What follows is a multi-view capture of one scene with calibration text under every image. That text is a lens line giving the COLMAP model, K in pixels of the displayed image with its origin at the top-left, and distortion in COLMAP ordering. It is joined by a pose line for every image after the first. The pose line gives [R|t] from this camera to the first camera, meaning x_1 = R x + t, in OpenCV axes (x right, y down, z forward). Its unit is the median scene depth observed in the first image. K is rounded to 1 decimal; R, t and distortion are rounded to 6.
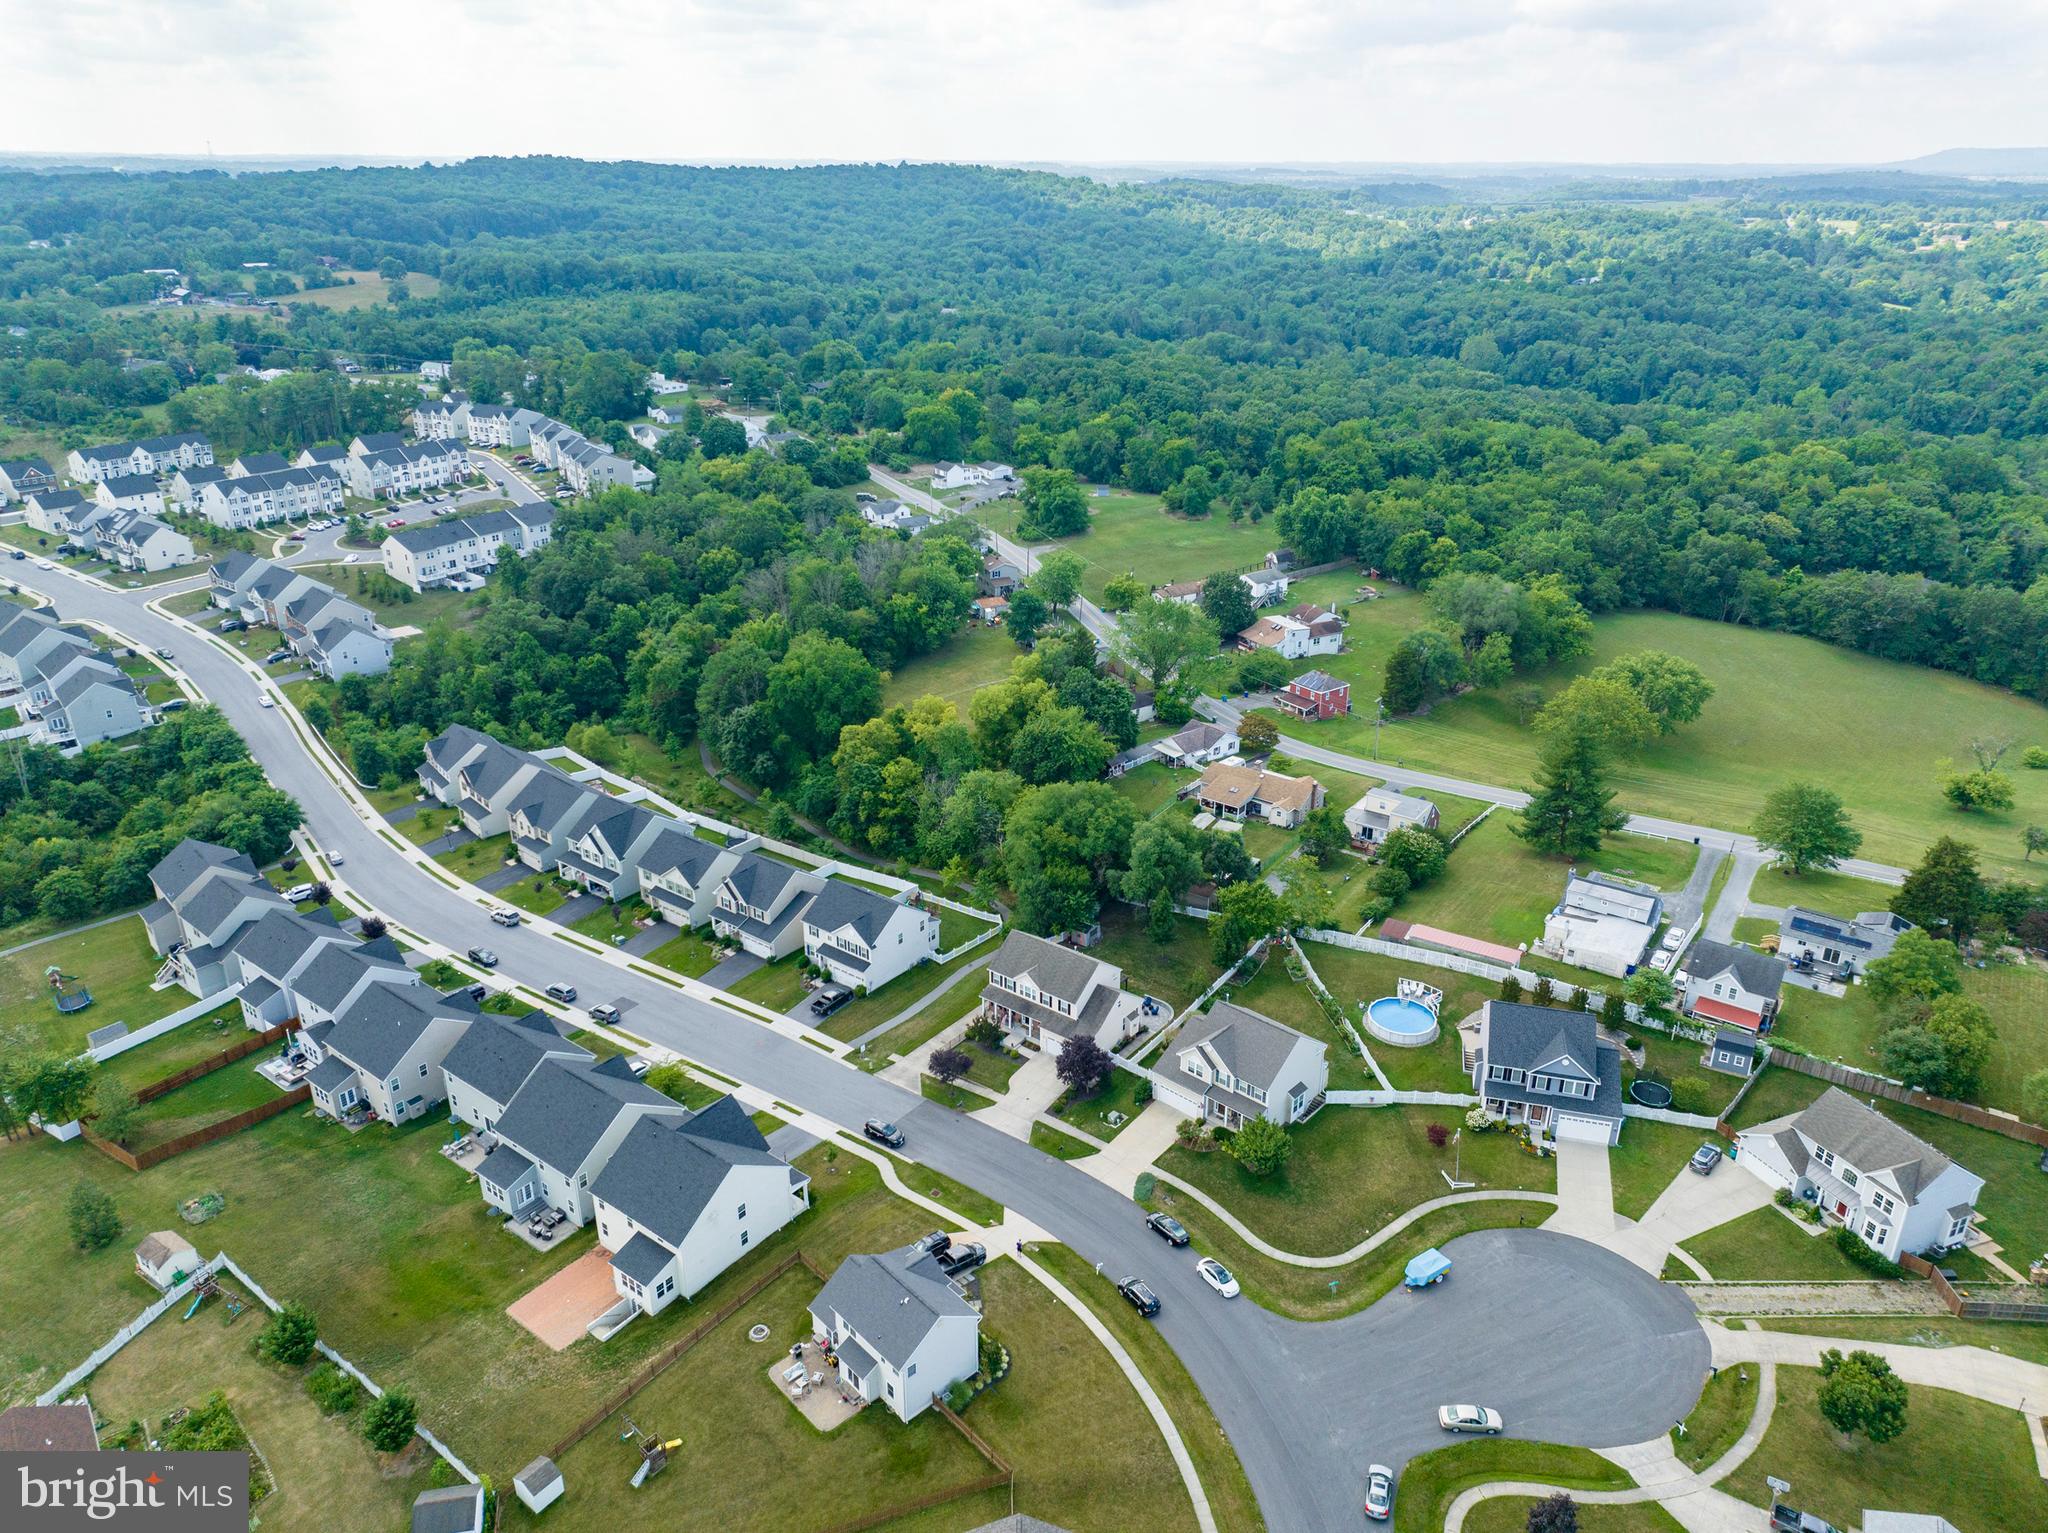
lens RADIAL K [[1416.6, 0, 1021.2], [0, 1416.6, 777.3], [0, 0, 1]] dist [0.005060, -0.000194]
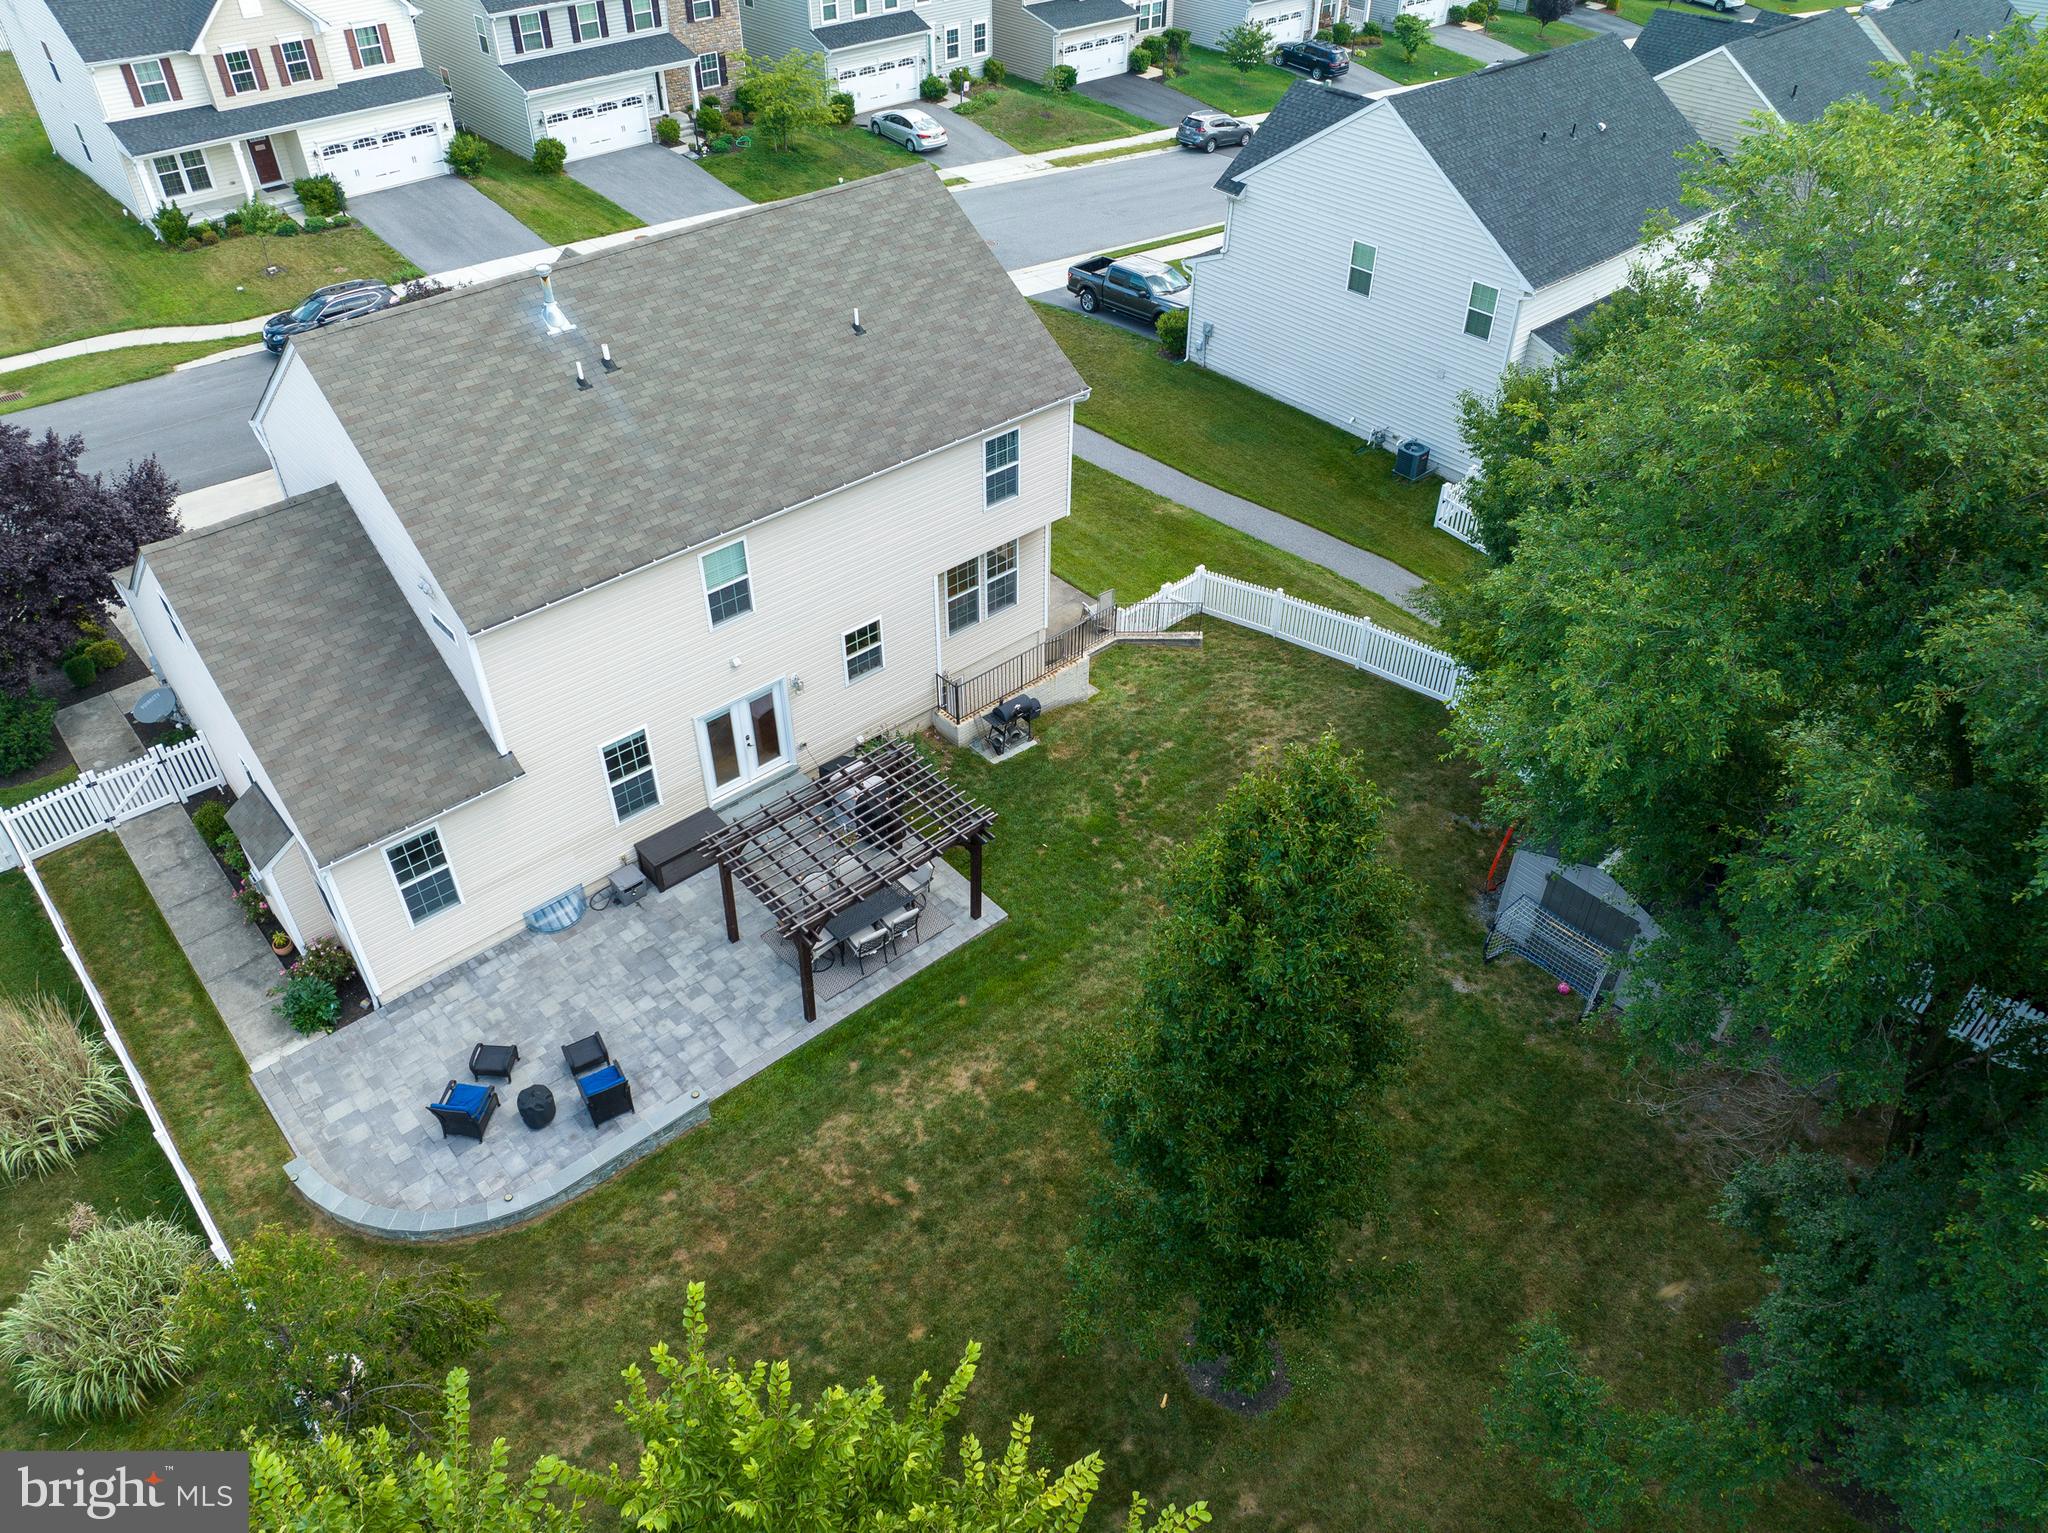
lens RADIAL K [[1437.8, 0, 1022.2], [0, 1437.8, 764.8], [0, 0, 1]] dist [-0.037132, 0.005927]
pose [[-0.187036, 0.627806, -0.755564, 0.153567], [-0.391274, 0.657885, 0.643500, 0.038105], [0.901067, 0.415990, 0.122596, 0.954837]]
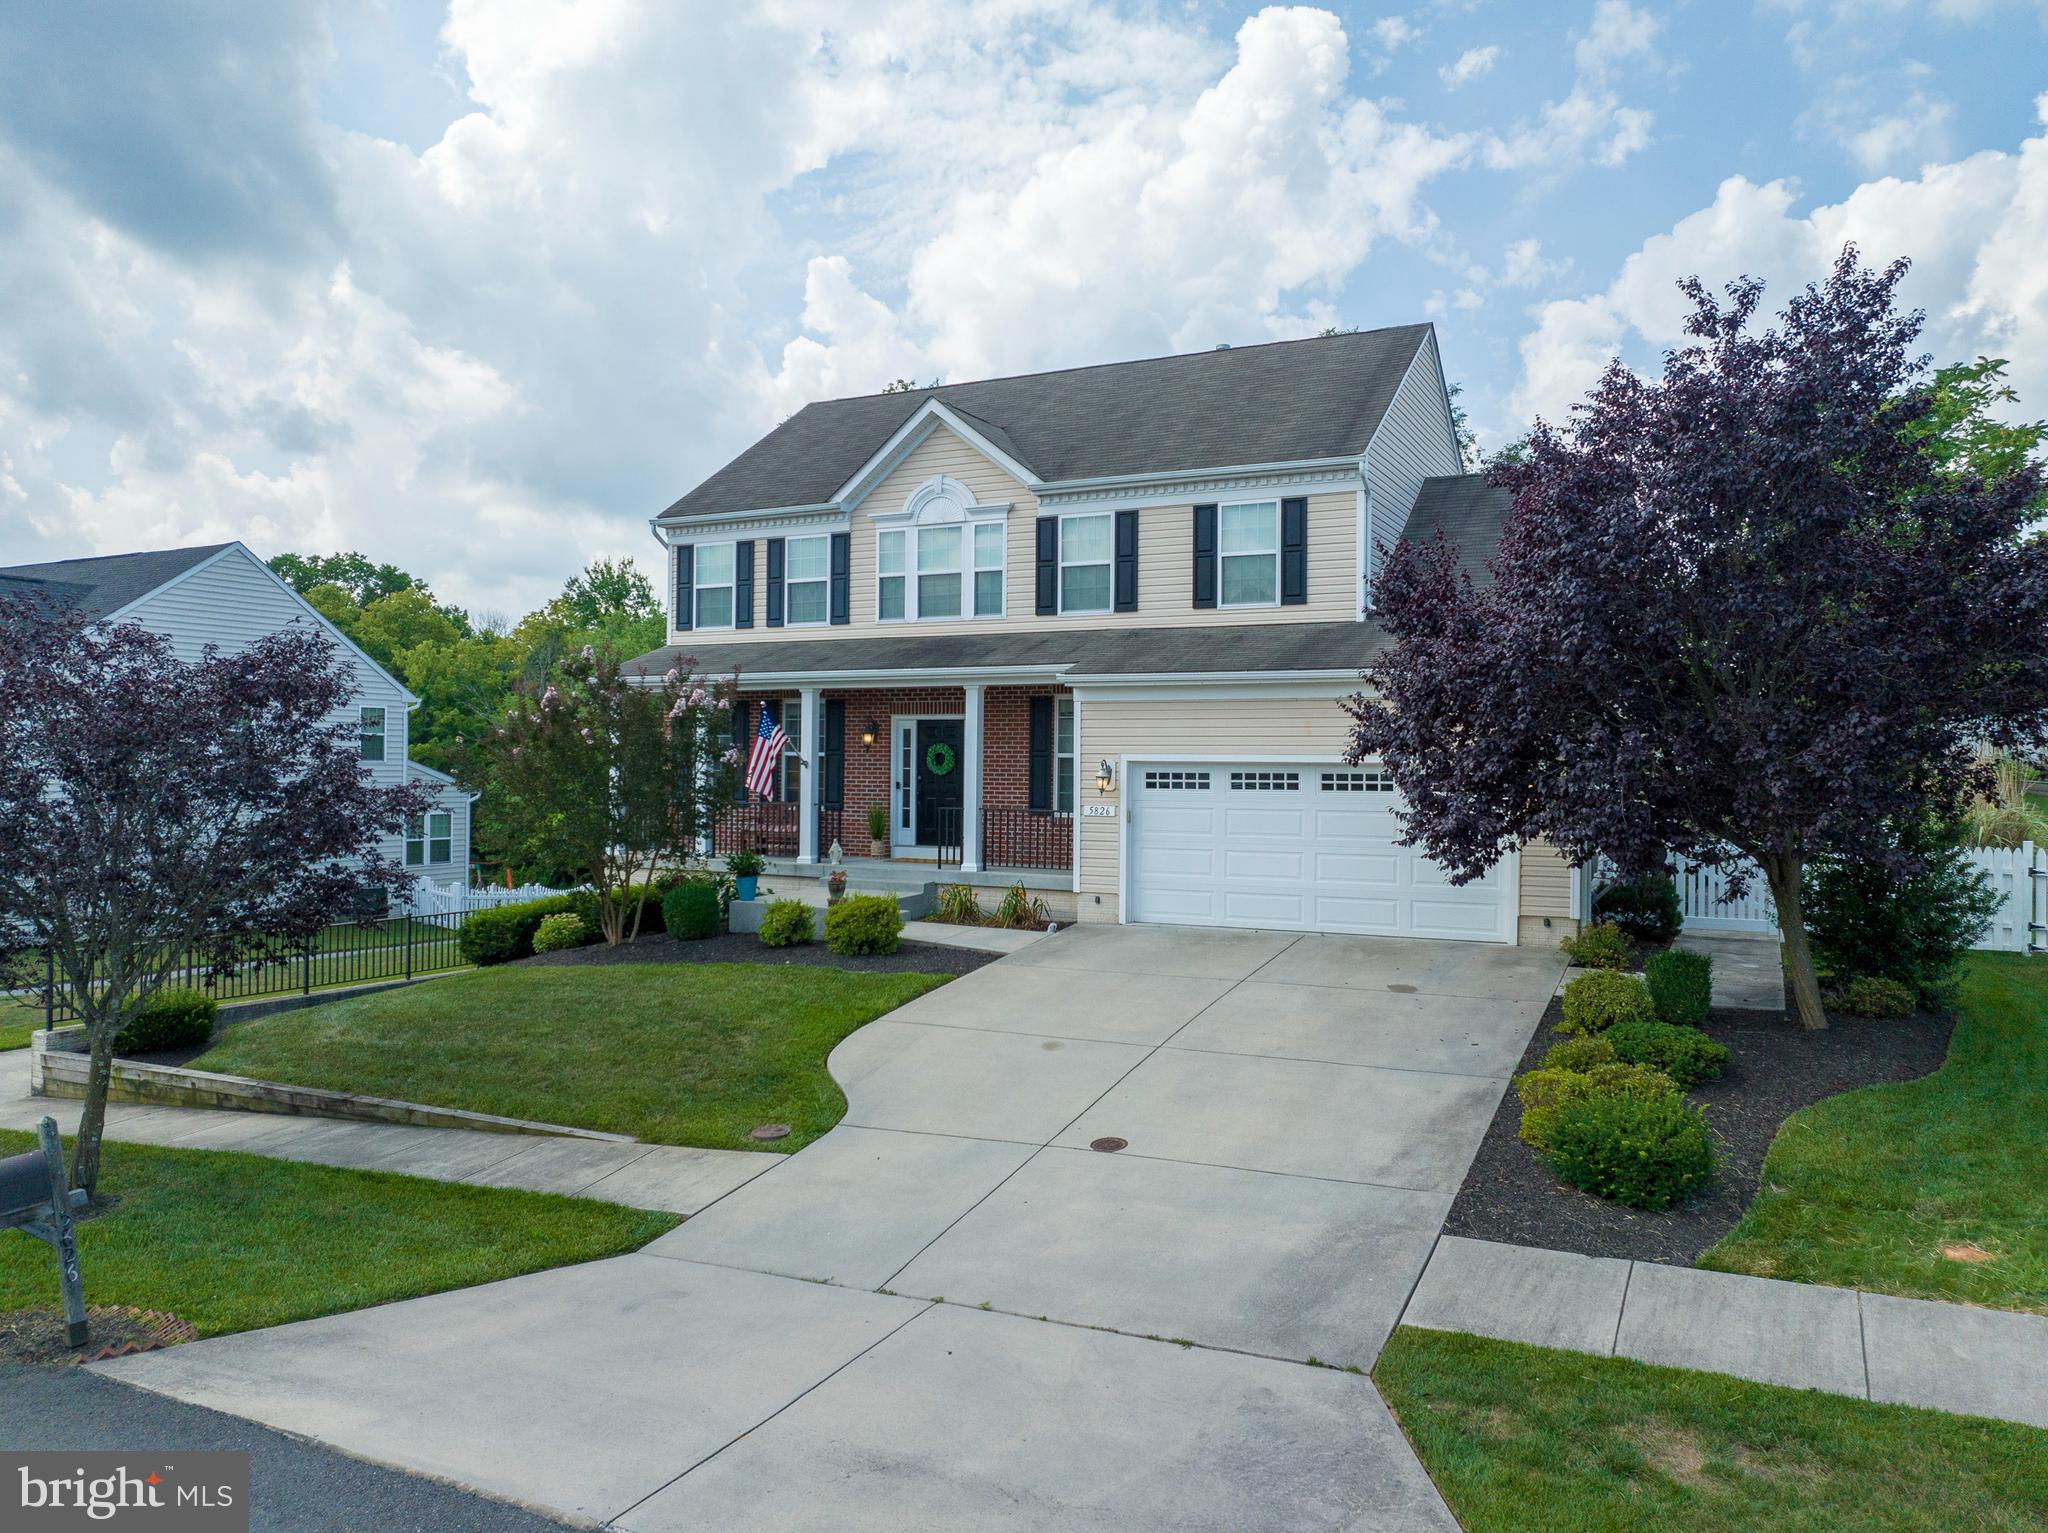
lens RADIAL K [[1437.8, 0, 1022.2], [0, 1437.8, 764.8], [0, 0, 1]] dist [-0.037132, 0.005927]
pose [[0.983508, 0.007630, 0.180702, -0.011628], [0.065173, 0.917038, -0.393439, 0.205438], [-0.168712, 0.398728, 0.901417, 0.800104]]
